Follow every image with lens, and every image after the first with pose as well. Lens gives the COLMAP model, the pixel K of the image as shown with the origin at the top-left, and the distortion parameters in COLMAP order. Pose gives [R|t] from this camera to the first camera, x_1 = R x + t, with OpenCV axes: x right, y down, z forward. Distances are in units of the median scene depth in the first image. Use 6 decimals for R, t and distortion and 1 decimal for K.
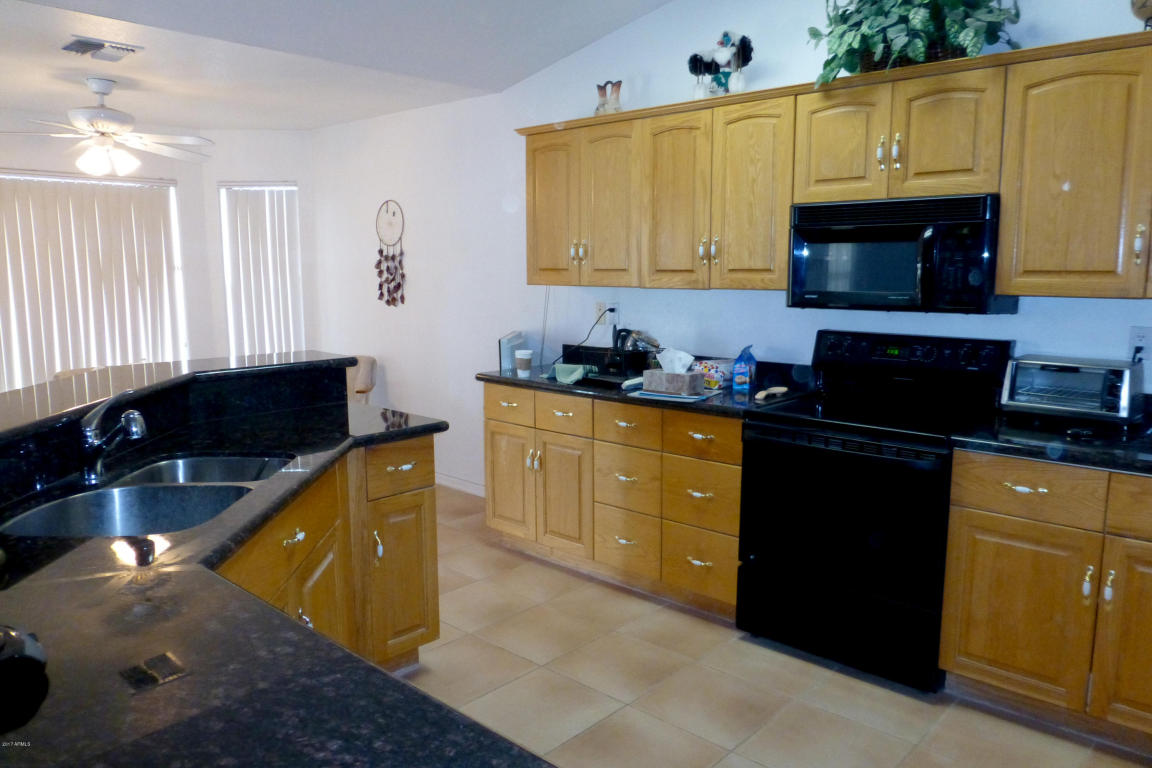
lens RADIAL K [[838.6, 0, 579.4], [0, 838.6, 388.9], [0, 0, 1]] dist [-0.022770, -0.004682]
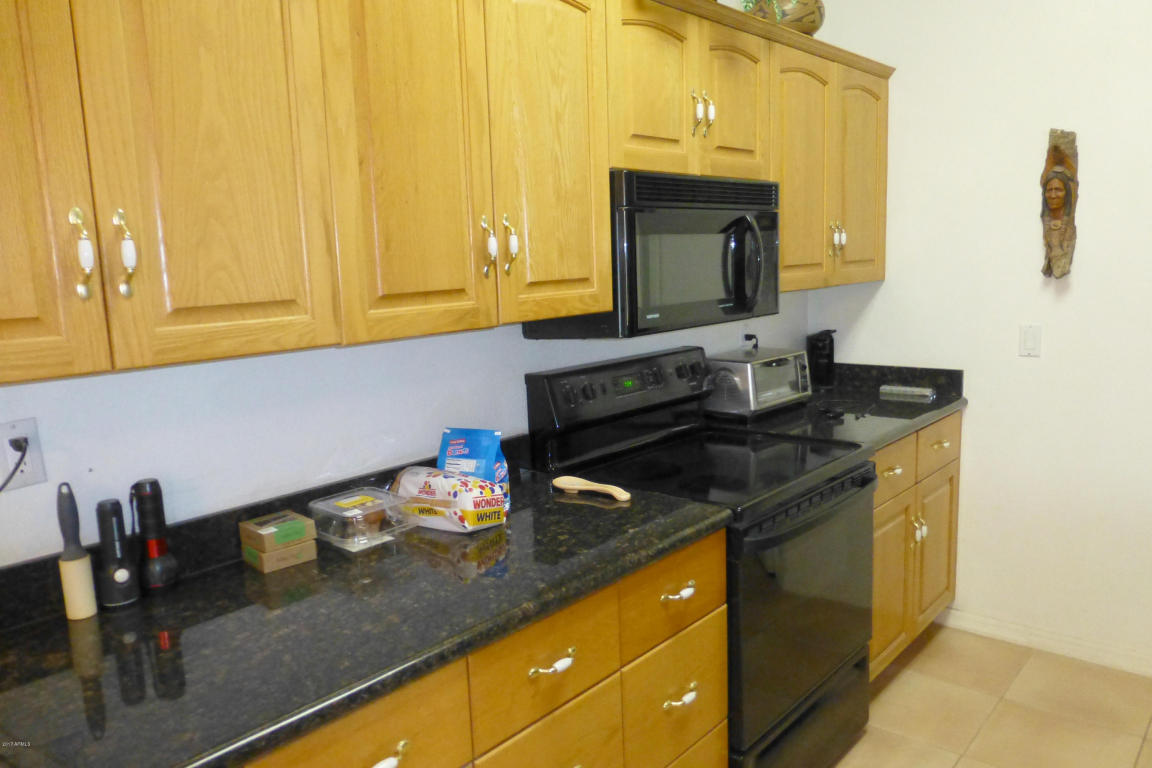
lens RADIAL K [[838.6, 0, 576.6], [0, 838.6, 388.9], [0, 0, 1]] dist [-0.022770, -0.004682]
pose [[-0.029587, -0.155592, 0.987378, -0.351859], [0.180253, 0.970786, 0.158379, -0.161897], [-0.983175, 0.182664, -0.000677, 1.023205]]
